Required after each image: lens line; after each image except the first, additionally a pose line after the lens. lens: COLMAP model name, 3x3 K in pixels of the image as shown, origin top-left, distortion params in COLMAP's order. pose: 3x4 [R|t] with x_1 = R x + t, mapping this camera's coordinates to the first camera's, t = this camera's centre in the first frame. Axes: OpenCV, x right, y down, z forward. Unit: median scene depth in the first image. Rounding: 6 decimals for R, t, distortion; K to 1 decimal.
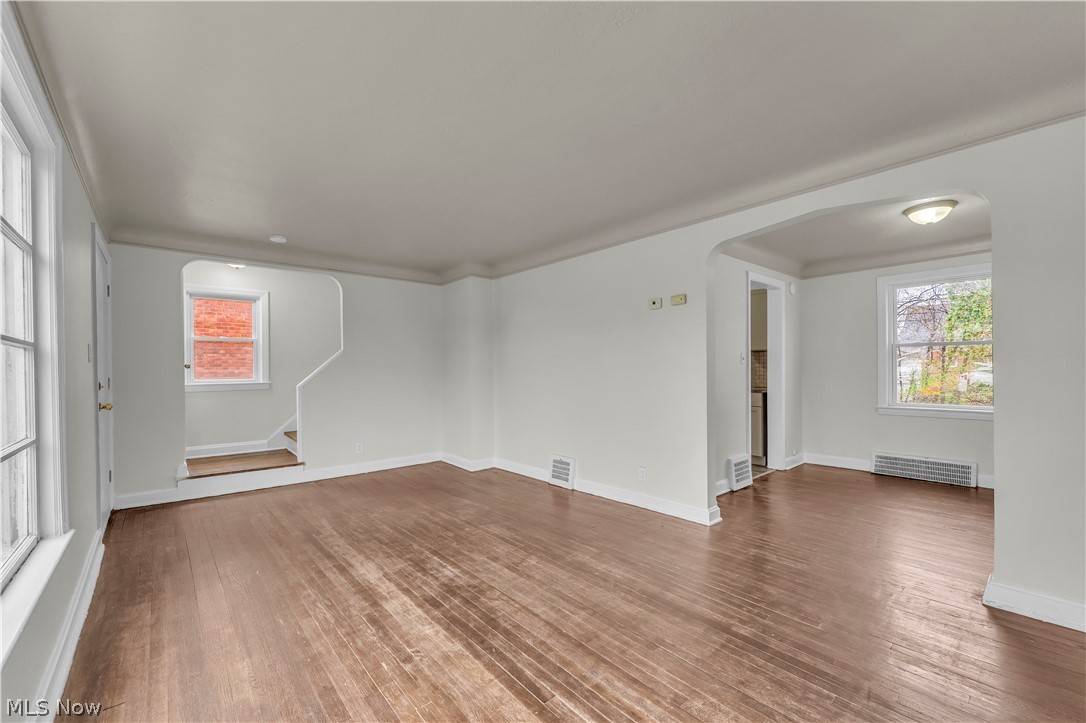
lens RADIAL K [[441.1, 0, 537.8], [0, 441.1, 369.5], [0, 0, 1]] dist [-0.005170, 0.000429]
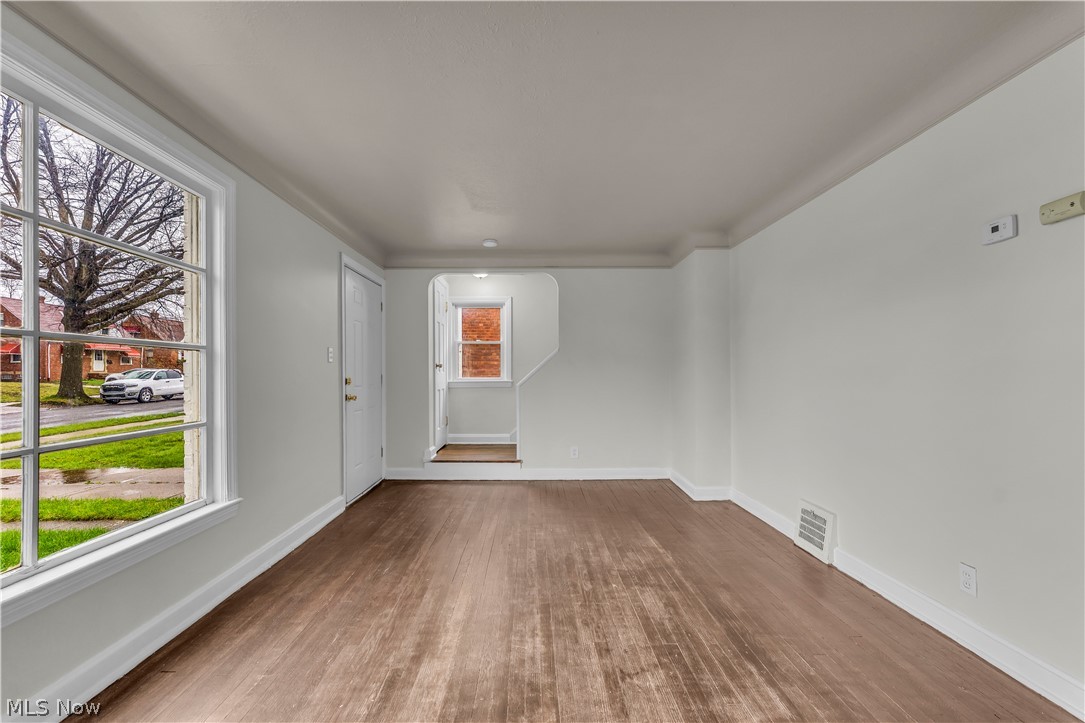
lens RADIAL K [[440.7, 0, 533.0], [0, 440.7, 367.8], [0, 0, 1]] dist [-0.005170, 0.000429]
pose [[0.761962, -0.000565, -0.647621, 0.228750], [-0.002714, 0.999988, -0.004066, 0.002969], [0.647616, 0.004856, 0.761952, 0.380231]]
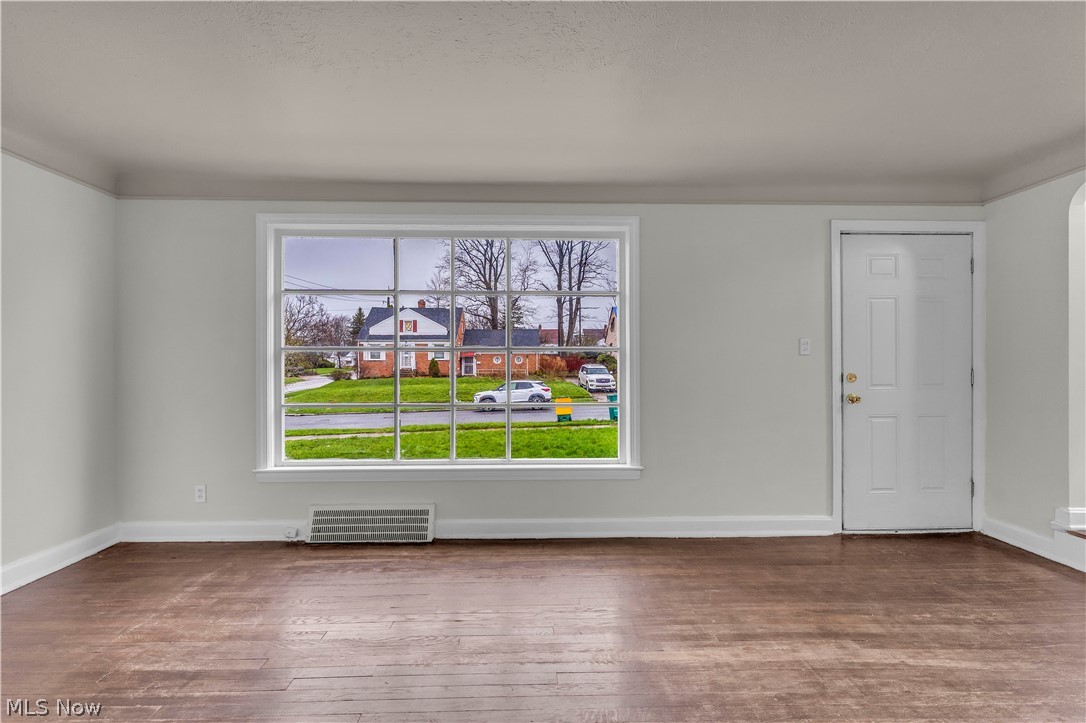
lens RADIAL K [[441.1, 0, 536.8], [0, 441.1, 367.2], [0, 0, 1]] dist [-0.005170, 0.000429]
pose [[-0.638486, 0.012670, -0.769529, 0.231976], [0.007916, 0.999920, 0.009896, -0.001710], [0.769593, 0.000227, -0.638535, 1.092740]]
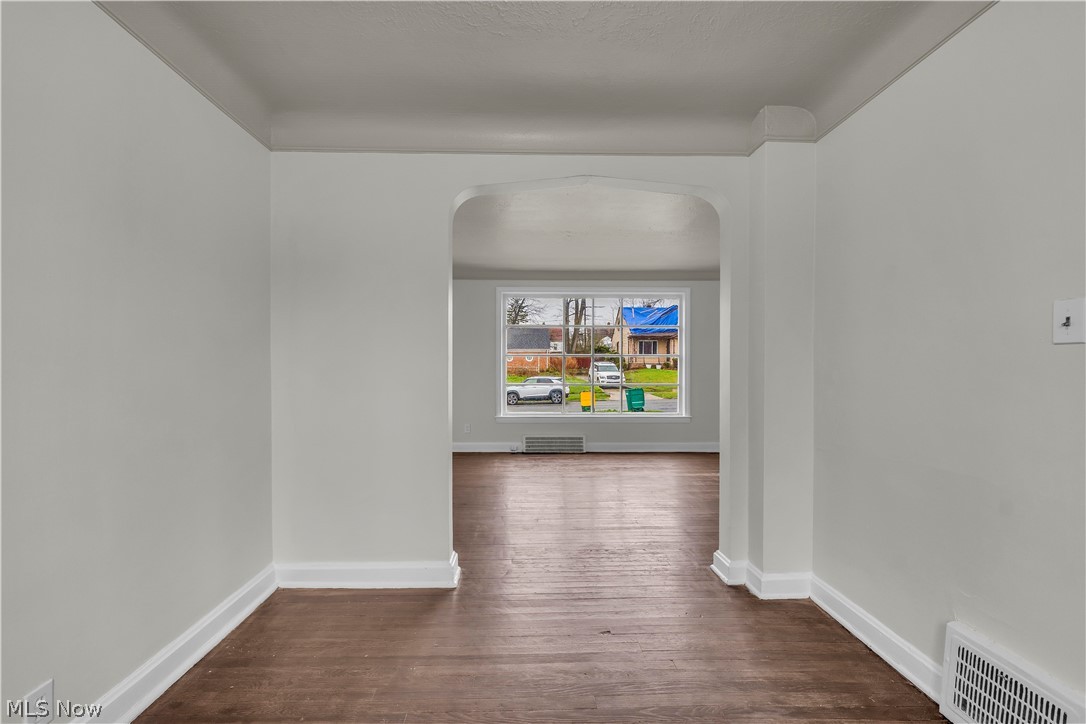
lens RADIAL K [[441.1, 0, 533.7], [0, 441.1, 366.2], [0, 0, 1]] dist [-0.005170, 0.000429]
pose [[-0.646106, 0.013992, -0.763119, 1.249413], [0.005955, 0.999894, 0.013292, -0.014683], [0.763224, 0.004044, -0.646121, 1.366301]]
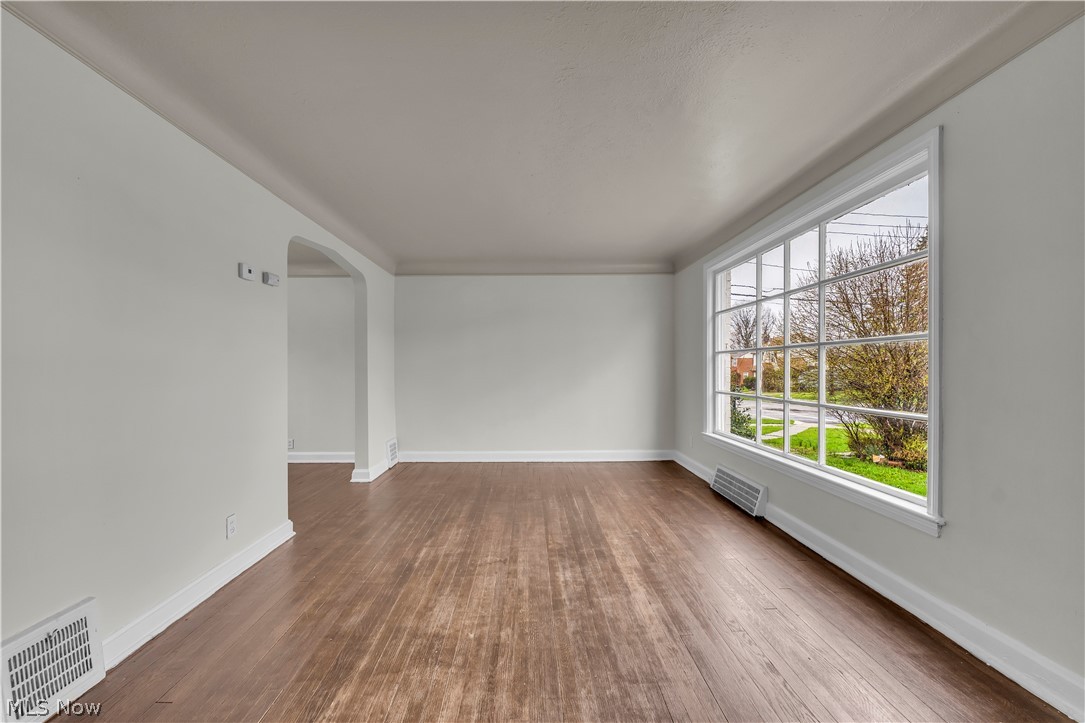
lens RADIAL K [[440.7, 0, 533.5], [0, 440.7, 364.7], [0, 0, 1]] dist [-0.005170, 0.000429]
pose [[-0.763906, 0.014585, 0.645163, -0.649870], [0.008319, 0.999884, -0.012754, 0.015012], [-0.645274, -0.004375, -0.763939, 1.503850]]
